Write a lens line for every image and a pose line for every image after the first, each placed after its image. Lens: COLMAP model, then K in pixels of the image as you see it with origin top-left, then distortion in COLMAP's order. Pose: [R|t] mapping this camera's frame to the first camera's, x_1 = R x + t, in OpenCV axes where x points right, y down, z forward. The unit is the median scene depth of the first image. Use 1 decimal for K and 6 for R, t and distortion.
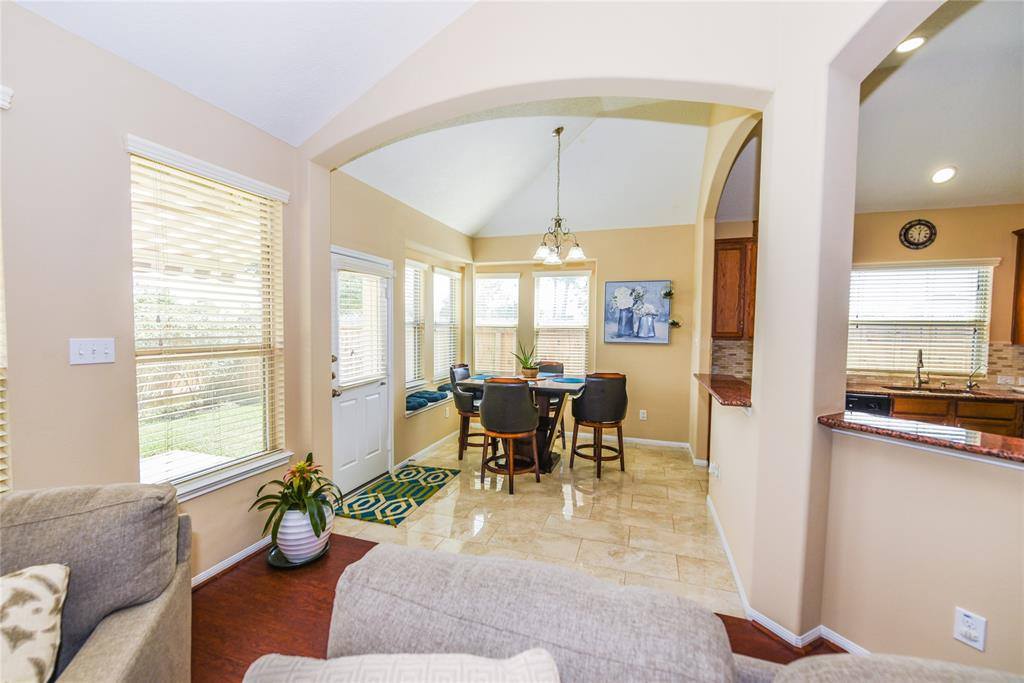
lens RADIAL K [[421.1, 0, 508.2], [0, 421.1, 338.4], [0, 0, 1]] dist [0.009807, -0.000450]
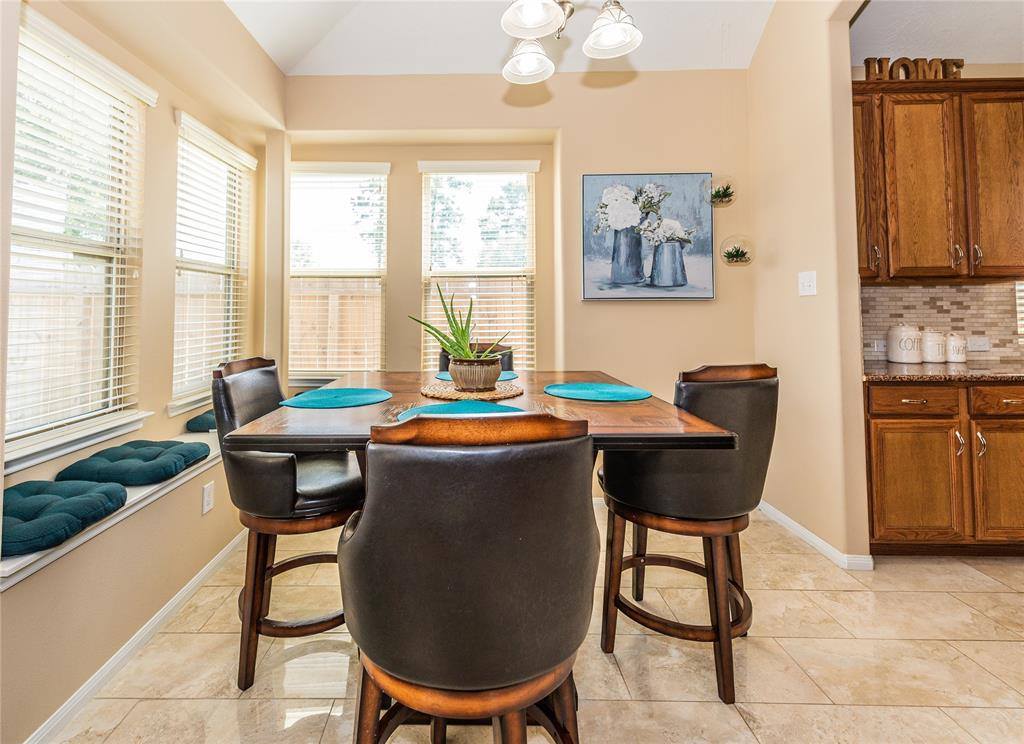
lens RADIAL K [[400.0, 0, 446.8], [0, 400.0, 301.4], [0, 0, 1]] dist [0.001215, 0.000246]
pose [[0.946341, -0.000015, 0.323170, -0.069821], [0.022673, 0.997539, -0.066347, 0.041378], [-0.322374, 0.070114, 0.944012, 0.665422]]
